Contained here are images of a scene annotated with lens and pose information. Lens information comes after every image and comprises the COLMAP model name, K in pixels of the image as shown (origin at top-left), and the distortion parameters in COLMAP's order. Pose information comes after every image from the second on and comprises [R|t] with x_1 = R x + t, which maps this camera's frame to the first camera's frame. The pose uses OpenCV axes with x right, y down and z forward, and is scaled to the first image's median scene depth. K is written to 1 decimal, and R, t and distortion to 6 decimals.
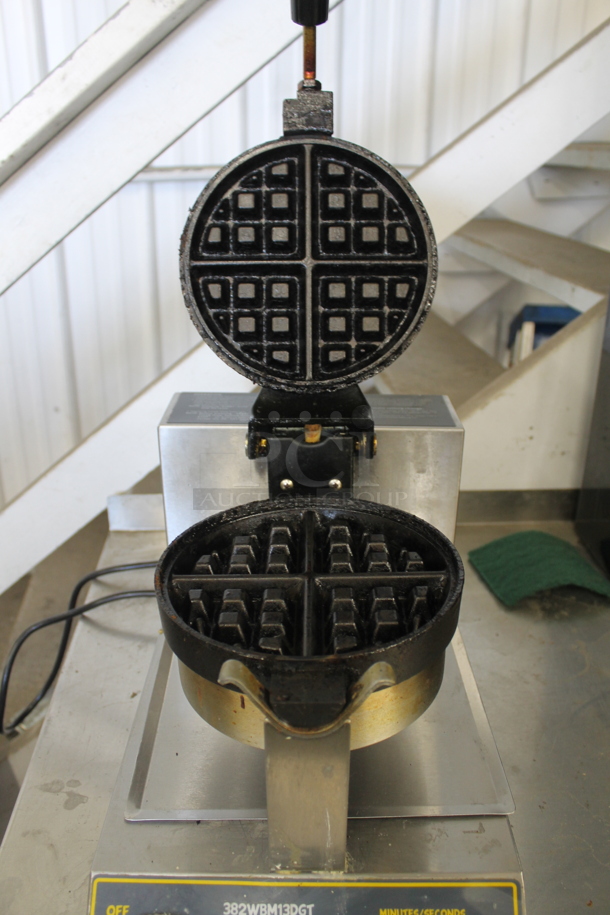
lens RADIAL K [[758.5, 0, 305.0], [0, 758.5, 457.5], [0, 0, 1]] dist [-0.178499, 0.139283]
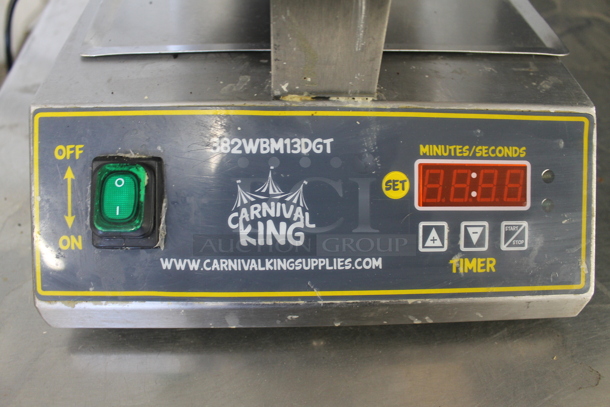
lens RADIAL K [[505.6, 0, 305.0], [0, 505.6, 203.5], [0, 0, 1]] dist [-0.178499, 0.139283]
pose [[0.998790, -0.015677, 0.046610, -0.025828], [-0.004380, 0.915698, 0.401842, 0.293541], [-0.048980, -0.401560, 0.914522, 0.312226]]
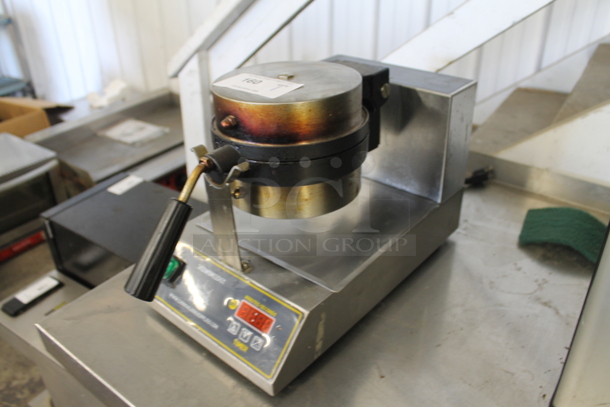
lens RADIAL K [[505.6, 0, 305.0], [0, 505.6, 203.5], [0, 0, 1]] dist [-0.178499, 0.139283]
pose [[0.761422, 0.302986, -0.573093, 0.595606], [-0.230623, 0.952823, 0.197334, 0.040302], [0.605846, -0.018086, 0.795377, -0.010876]]
